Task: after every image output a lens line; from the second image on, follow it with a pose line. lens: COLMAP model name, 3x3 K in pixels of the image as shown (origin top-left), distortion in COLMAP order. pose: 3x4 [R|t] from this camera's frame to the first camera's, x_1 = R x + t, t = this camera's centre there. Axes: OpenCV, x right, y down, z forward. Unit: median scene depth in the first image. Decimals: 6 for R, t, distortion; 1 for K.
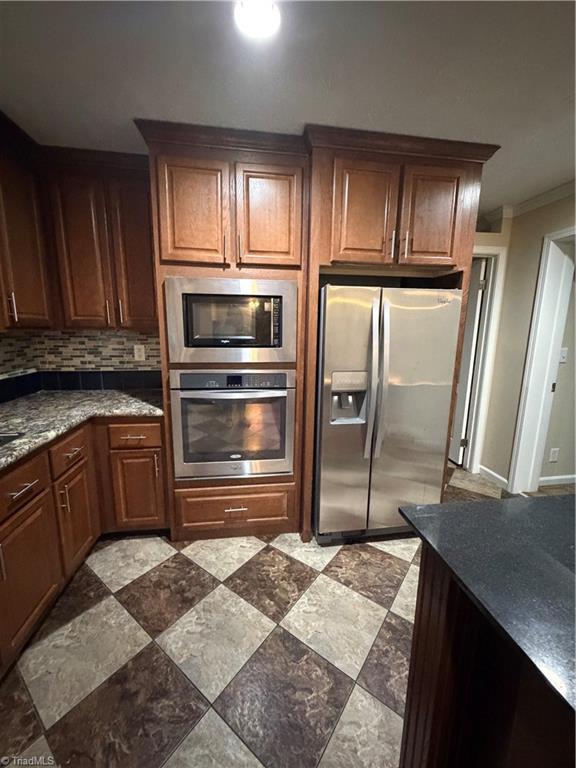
lens RADIAL K [[309.3, 0, 290.5], [0, 309.3, 385.0], [0, 0, 1]] dist [0.000560, 0.000214]
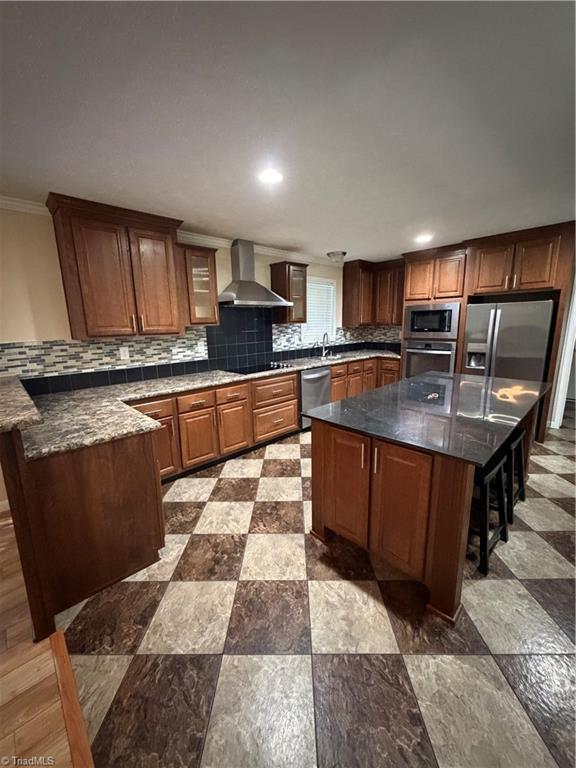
lens RADIAL K [[309.3, 0, 282.8], [0, 309.3, 381.4], [0, 0, 1]] dist [0.000560, 0.000214]
pose [[0.570579, 0.128911, -0.811062, 1.198382], [-0.123803, 0.989819, 0.070228, 0.238239], [0.811857, 0.060341, 0.580729, -1.340950]]
